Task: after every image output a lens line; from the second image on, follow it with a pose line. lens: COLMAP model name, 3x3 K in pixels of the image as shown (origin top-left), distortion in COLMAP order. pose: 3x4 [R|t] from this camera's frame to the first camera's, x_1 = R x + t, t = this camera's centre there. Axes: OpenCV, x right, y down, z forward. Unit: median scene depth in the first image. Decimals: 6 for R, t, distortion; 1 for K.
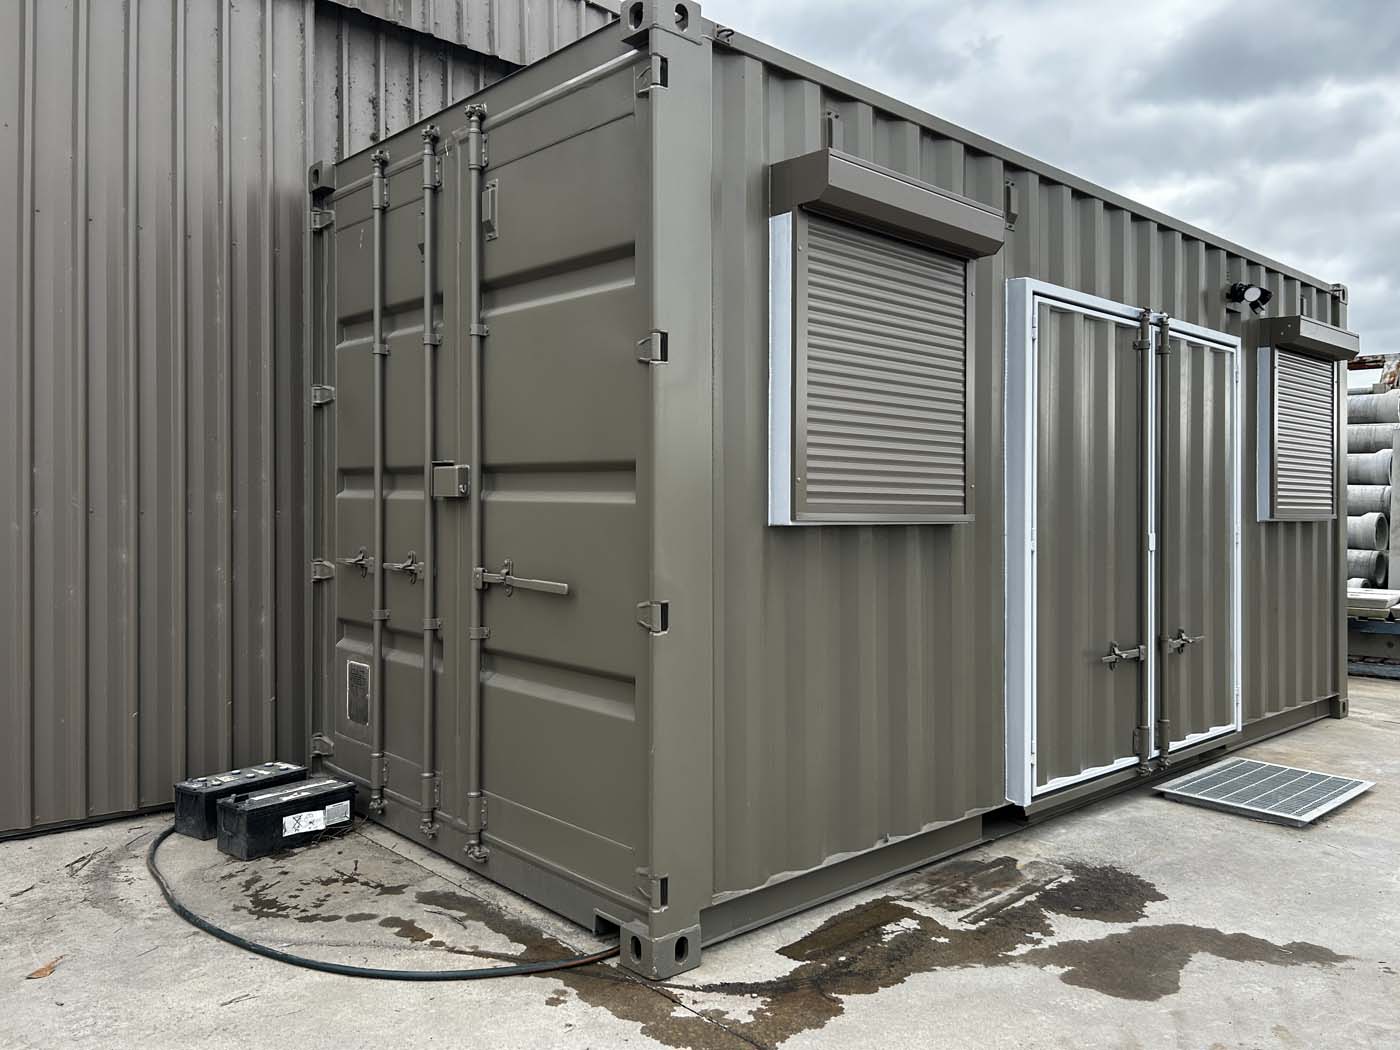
lens RADIAL K [[1069.5, 0, 700.0], [0, 1069.5, 525.0], [0, 0, 1]] dist [0.055051, -0.074405]
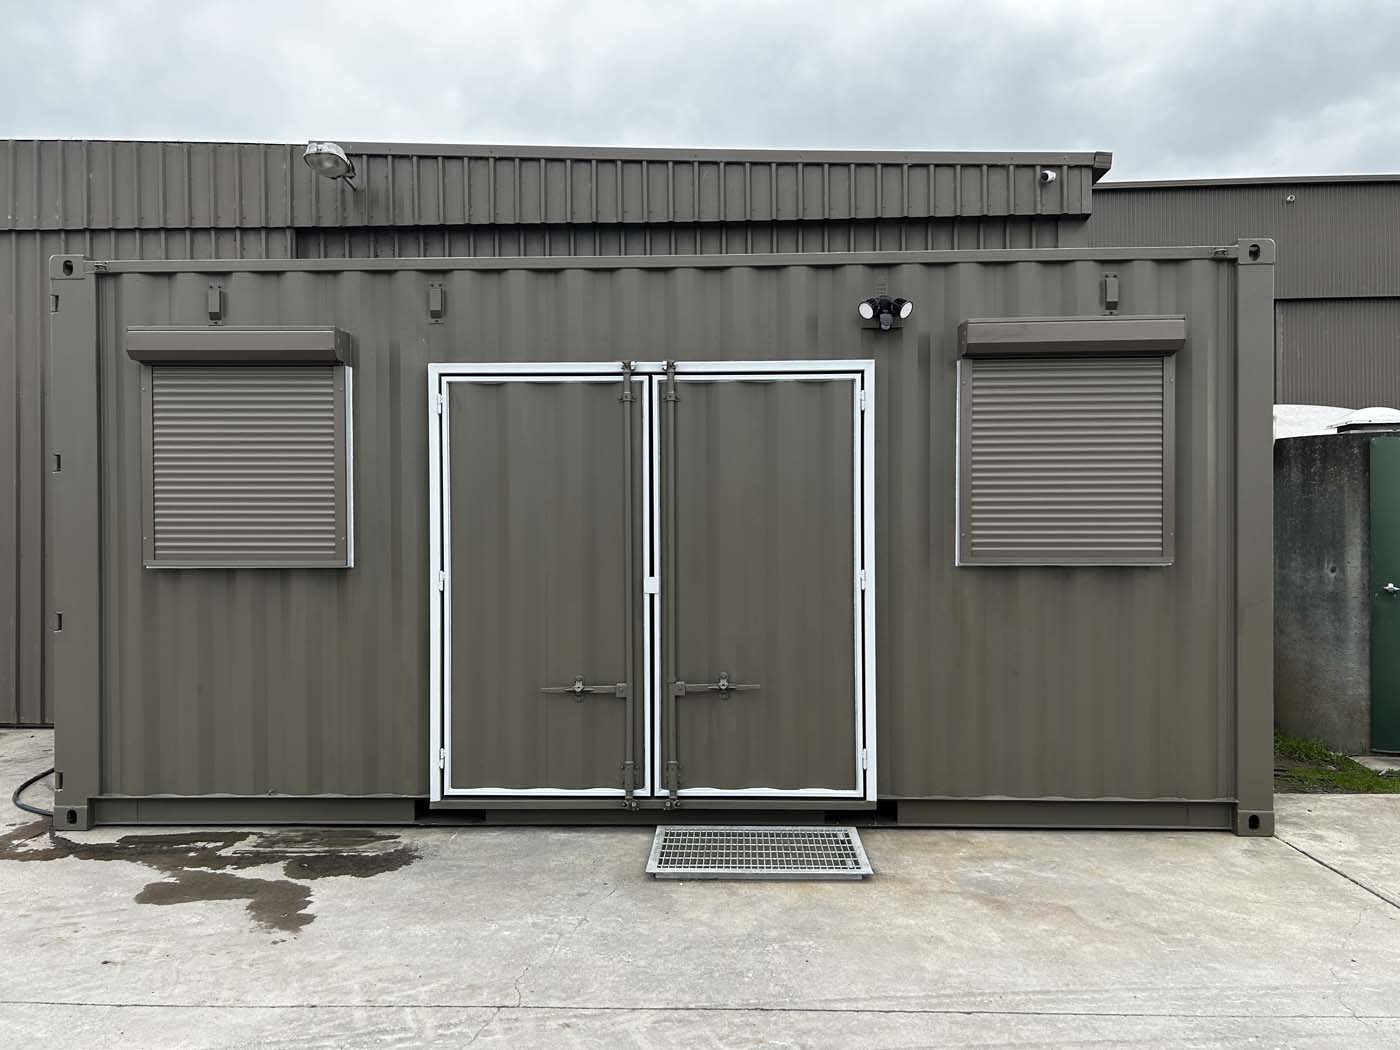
lens RADIAL K [[1081.8, 0, 695.9], [0, 1081.8, 549.9], [0, 0, 1]] dist [-0.000688, 0.002341]
pose [[0.711498, 0.002800, -0.702682, 1.581003], [-0.000489, 0.999994, 0.003490, -0.029338], [0.702688, -0.002140, 0.711495, 0.399281]]
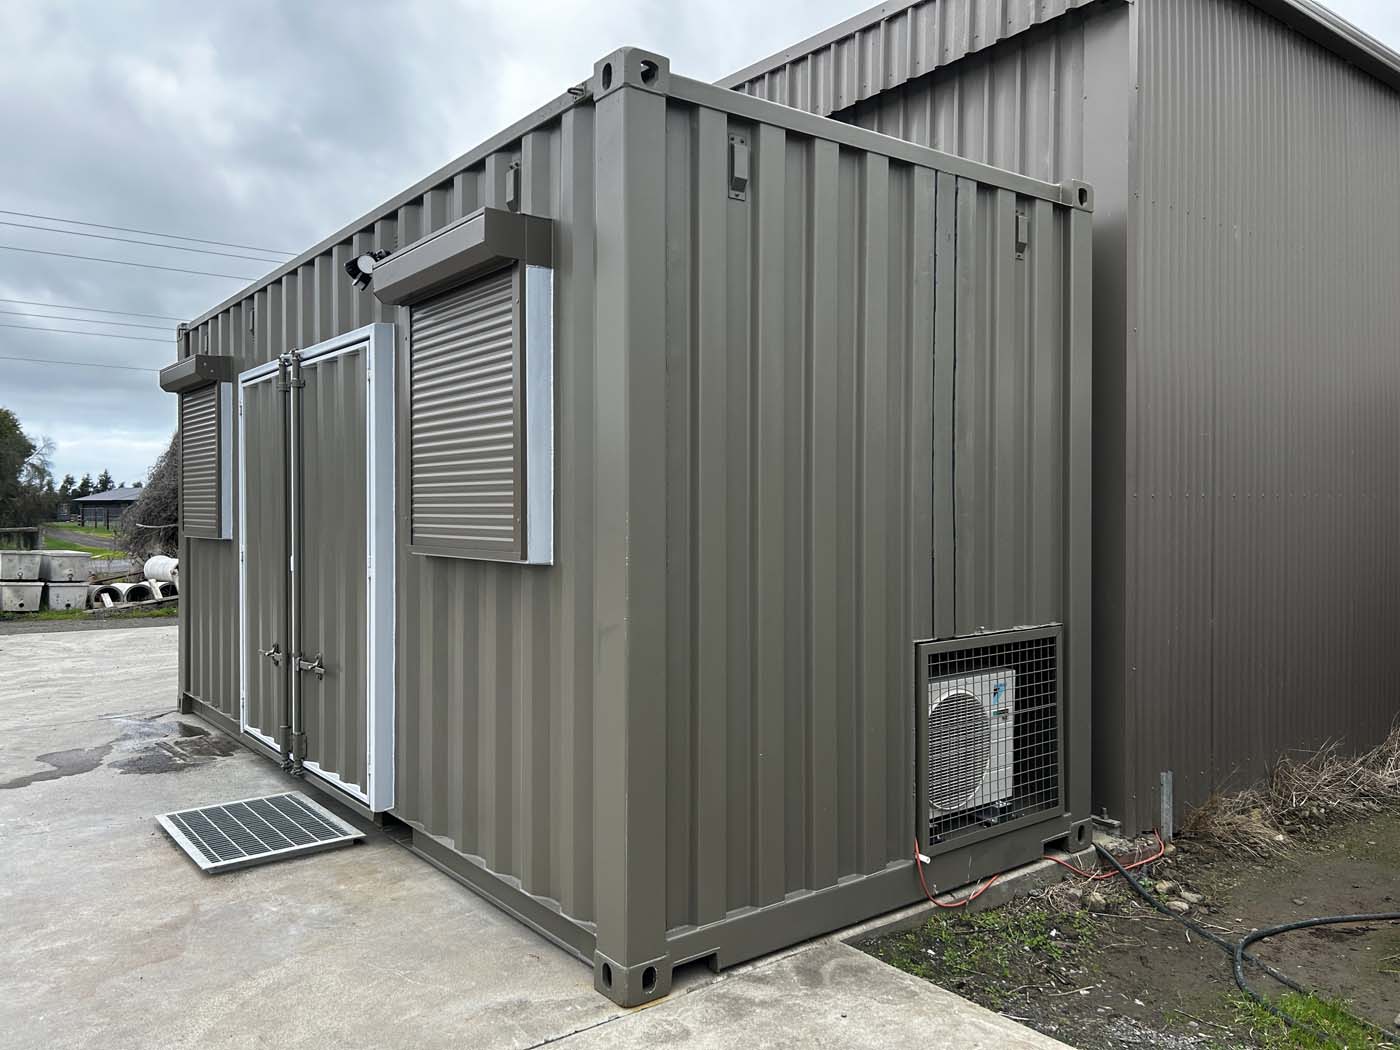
lens RADIAL K [[1069.5, 0, 700.0], [0, 1069.5, 525.0], [0, 0, 1]] dist [0.055051, -0.074405]
pose [[-0.085923, 0.010395, -0.996248, 1.981787], [-0.011611, 0.999867, 0.011434, -0.052932], [0.996234, 0.012550, -0.085790, 2.037943]]
